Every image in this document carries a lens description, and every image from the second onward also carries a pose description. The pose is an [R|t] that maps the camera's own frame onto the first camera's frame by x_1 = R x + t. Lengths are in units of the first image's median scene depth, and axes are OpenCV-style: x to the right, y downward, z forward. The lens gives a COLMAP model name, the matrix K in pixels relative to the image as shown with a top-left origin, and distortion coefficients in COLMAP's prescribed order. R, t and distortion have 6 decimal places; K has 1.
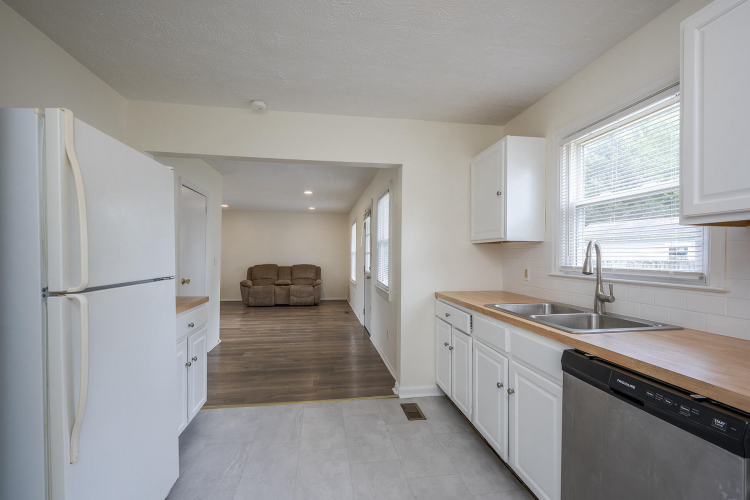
lens RADIAL K [[343.0, 0, 375.5], [0, 343.0, 254.9], [0, 0, 1]] dist [-0.002174, 0.000579]
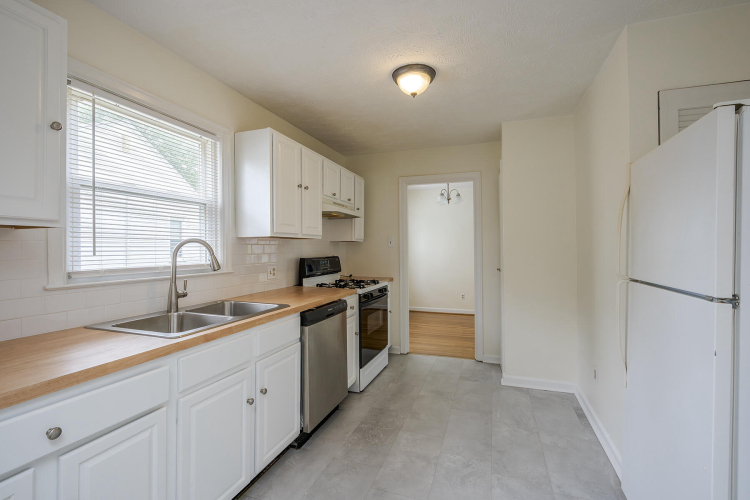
lens RADIAL K [[341.9, 0, 374.1], [0, 341.9, 249.1], [0, 0, 1]] dist [-0.001717, 0.000250]
pose [[-0.882372, -0.008307, 0.470479, -0.245119], [-0.006273, 0.999963, 0.005891, -0.015848], [-0.470510, 0.002246, -0.882392, 1.194355]]
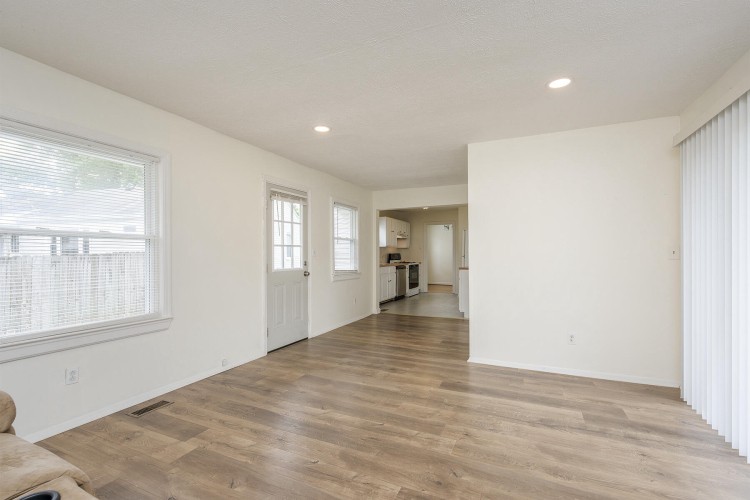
lens RADIAL K [[339.9, 0, 375.9], [0, 339.9, 267.4], [0, 0, 1]] dist [-0.002166, -0.000020]
pose [[-0.831646, -0.026000, 0.554697, -1.340546], [-0.003926, 0.999154, 0.040946, 0.025371], [-0.555293, 0.031875, -0.831044, 3.345146]]
